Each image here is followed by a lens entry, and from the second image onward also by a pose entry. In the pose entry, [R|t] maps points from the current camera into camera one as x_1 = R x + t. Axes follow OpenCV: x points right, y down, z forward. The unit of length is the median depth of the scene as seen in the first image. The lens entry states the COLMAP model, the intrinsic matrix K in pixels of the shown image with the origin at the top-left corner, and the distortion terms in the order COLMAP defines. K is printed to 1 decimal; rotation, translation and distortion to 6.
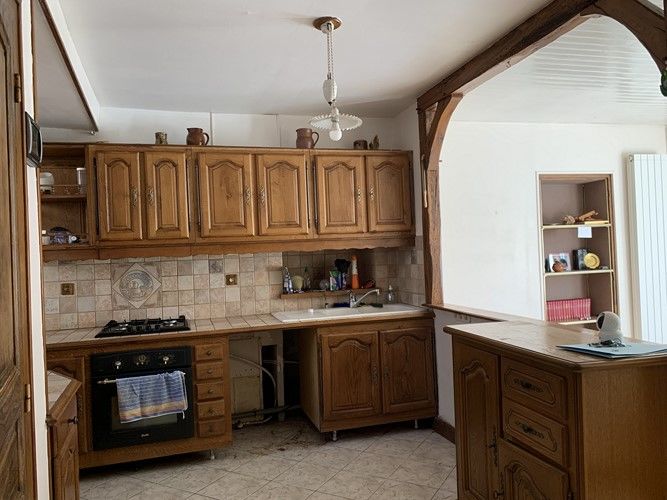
lens RADIAL K [[505.4, 0, 338.9], [0, 505.4, 248.5], [0, 0, 1]] dist [0.068675, -0.111180]
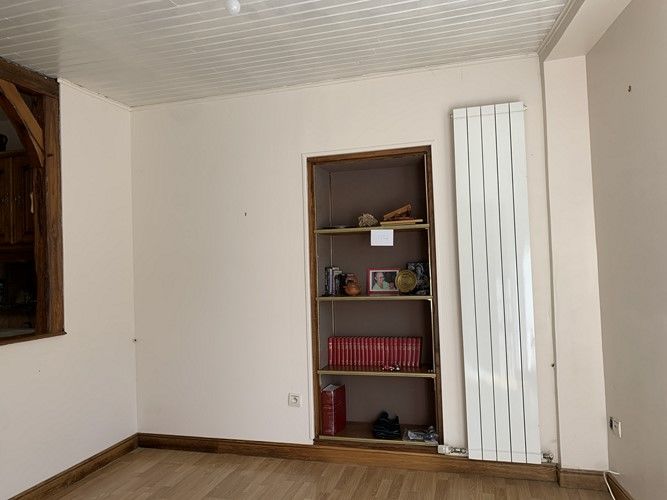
lens RADIAL K [[505.4, 0, 338.9], [0, 505.4, 248.5], [0, 0, 1]] dist [0.068675, -0.111180]
pose [[0.872992, -0.004519, -0.487713, 0.968719], [0.001848, 0.999981, -0.005959, -0.018121], [0.487731, 0.004301, 0.872984, 0.512580]]
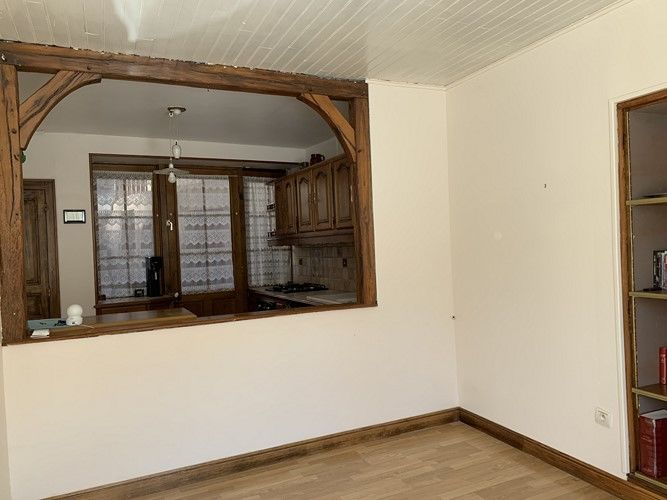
lens RADIAL K [[505.4, 0, 338.9], [0, 505.4, 248.5], [0, 0, 1]] dist [0.068675, -0.111180]
pose [[0.183827, 0.044685, -0.981942, 1.081252], [0.040104, 0.997793, 0.052914, -0.044441], [0.982140, -0.049107, 0.181629, 0.778338]]
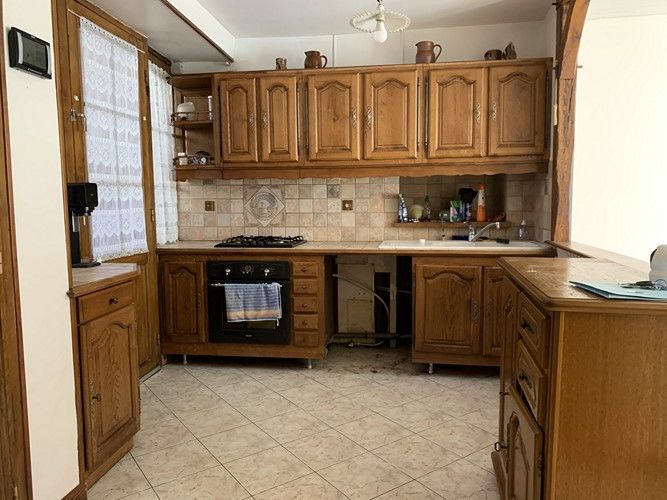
lens RADIAL K [[505.4, 0, 338.9], [0, 505.4, 248.5], [0, 0, 1]] dist [0.068675, -0.111180]
pose [[0.905751, 0.074324, -0.417242, 0.208089], [-0.025925, 0.992375, 0.120496, 0.027299], [0.423016, -0.098322, 0.900772, 0.074193]]
